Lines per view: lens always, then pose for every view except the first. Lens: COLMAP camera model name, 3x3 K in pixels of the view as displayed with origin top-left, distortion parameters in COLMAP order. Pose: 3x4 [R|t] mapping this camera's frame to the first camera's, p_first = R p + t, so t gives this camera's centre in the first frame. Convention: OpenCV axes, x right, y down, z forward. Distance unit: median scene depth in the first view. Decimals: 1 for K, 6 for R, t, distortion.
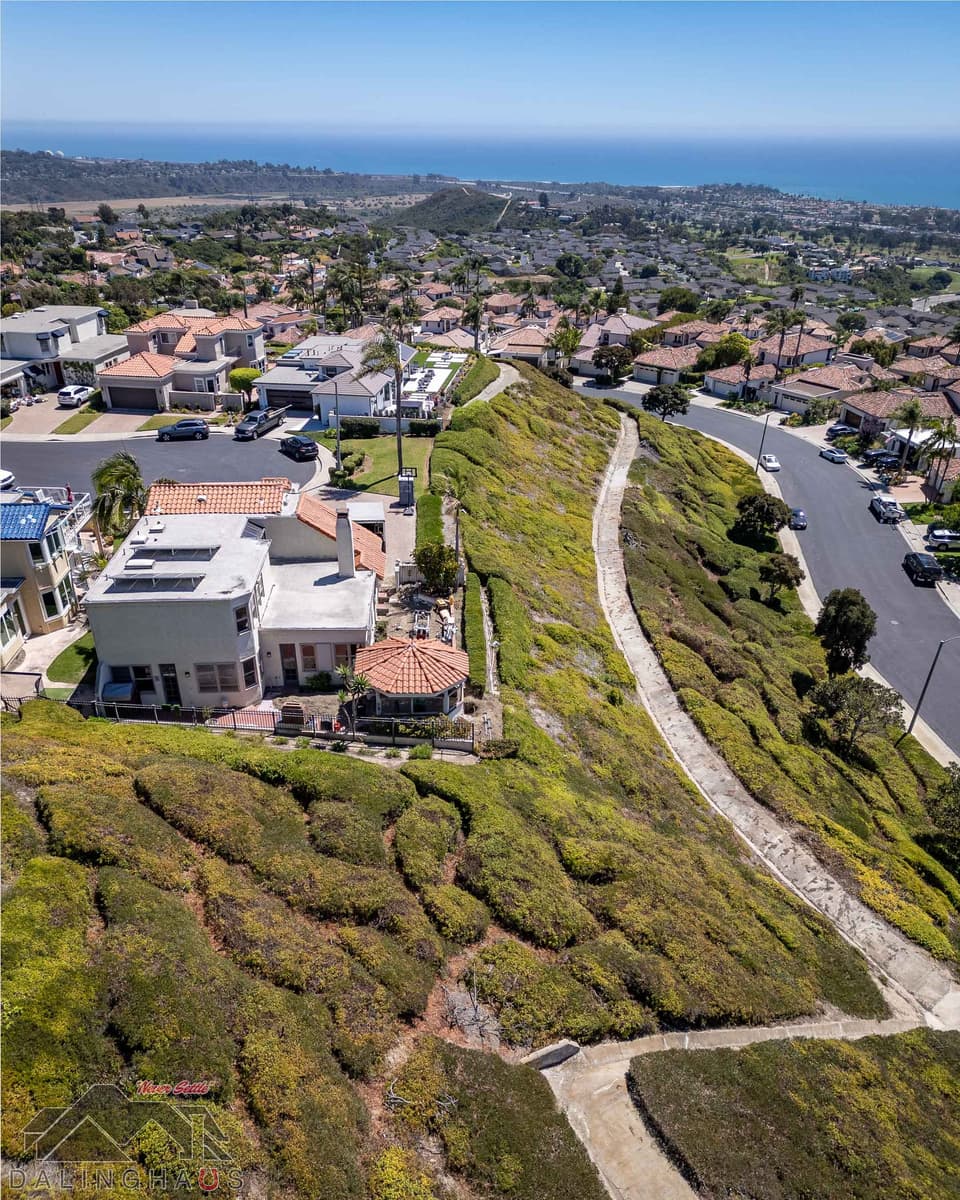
lens RADIAL K [[907.0, 0, 480.9], [0, 907.0, 646.7], [0, 0, 1]] dist [0.098949, -0.127259]
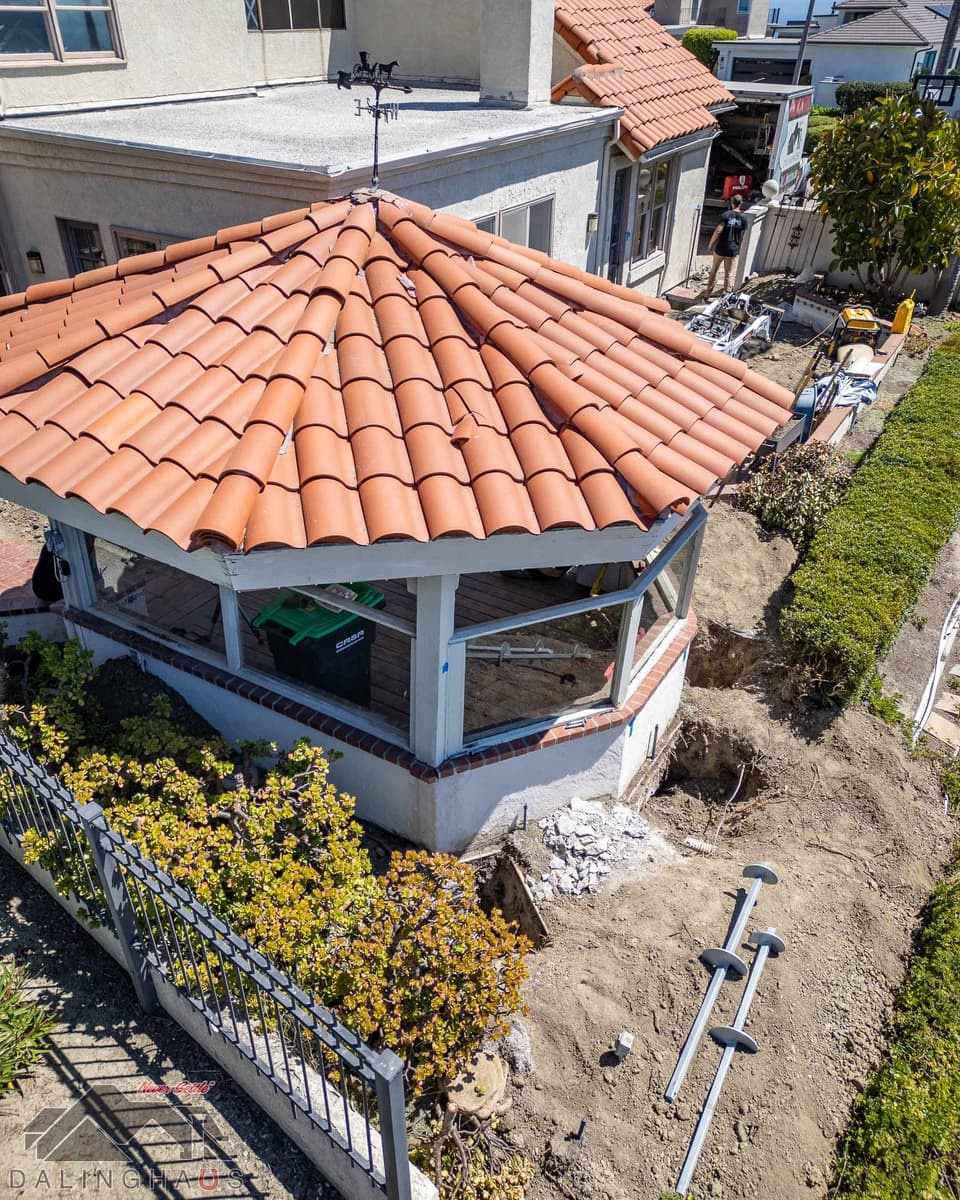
lens RADIAL K [[900.2, 0, 476.0], [0, 900.2, 605.4], [0, 0, 1]] dist [0.075497, -0.076665]
pose [[0.825602, 0.305237, -0.474566, 0.010479], [-0.277793, 0.951940, 0.129003, 0.017841], [0.491135, 0.025326, 0.870715, 0.457748]]
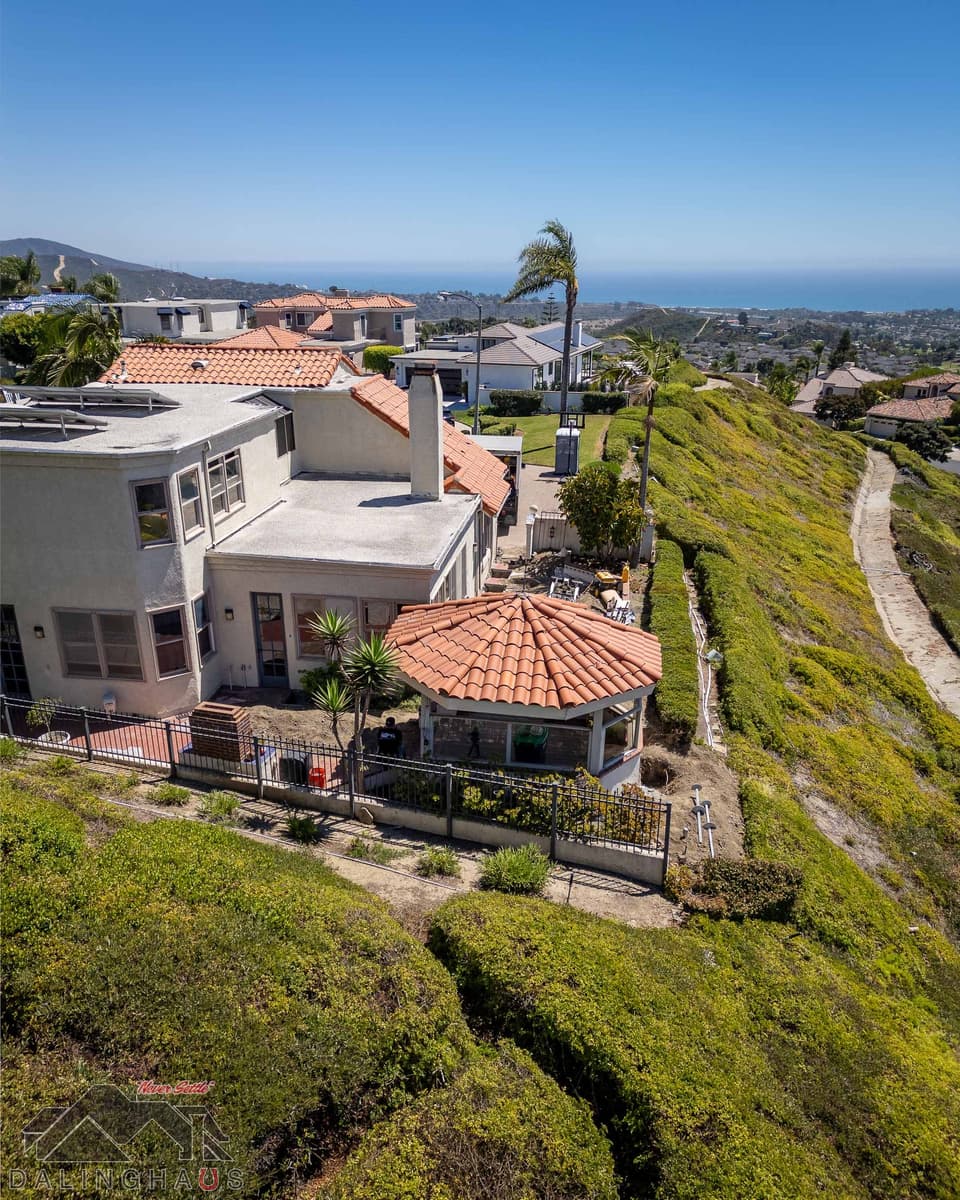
lens RADIAL K [[900.2, 0, 476.0], [0, 900.2, 605.4], [0, 0, 1]] dist [0.075497, -0.076665]
pose [[0.978119, 0.066000, -0.197300, -0.008613], [-0.096683, 0.983922, -0.150167, 0.033732], [0.184217, 0.165957, 0.968774, 0.310671]]
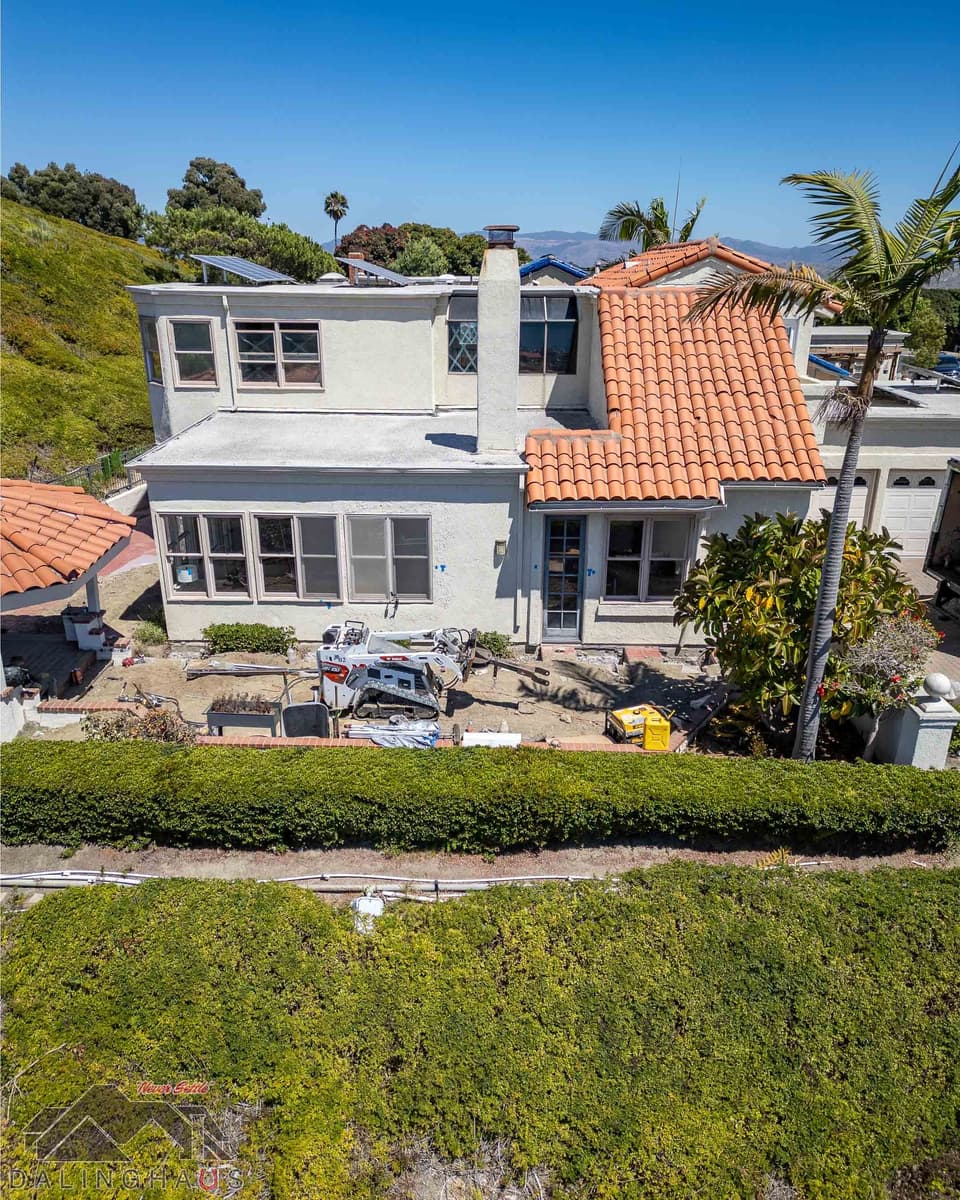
lens RADIAL K [[900.2, 0, 476.0], [0, 900.2, 605.4], [0, 0, 1]] dist [0.075497, -0.076665]
pose [[-0.061780, 0.338036, -0.939103, 0.112278], [-0.506407, 0.800181, 0.321344, -0.082291], [0.860078, 0.495421, 0.121749, 0.589181]]
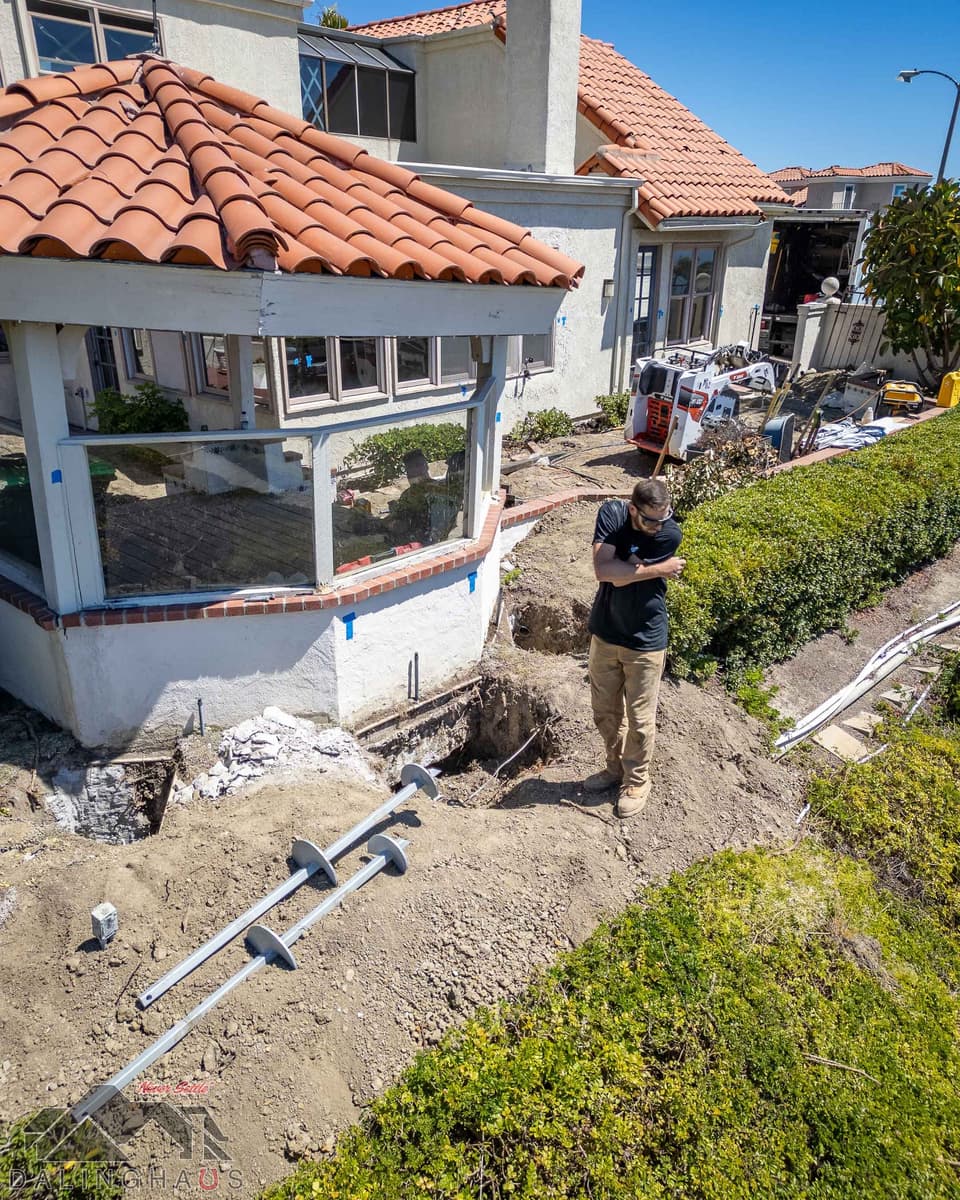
lens RADIAL K [[900.2, 0, 476.0], [0, 900.2, 605.4], [0, 0, 1]] dist [0.075497, -0.076665]
pose [[0.701237, 0.264505, -0.662045, 0.034360], [-0.353166, 0.935561, -0.000292, 0.028689], [0.619306, 0.234017, 0.749464, 0.487104]]
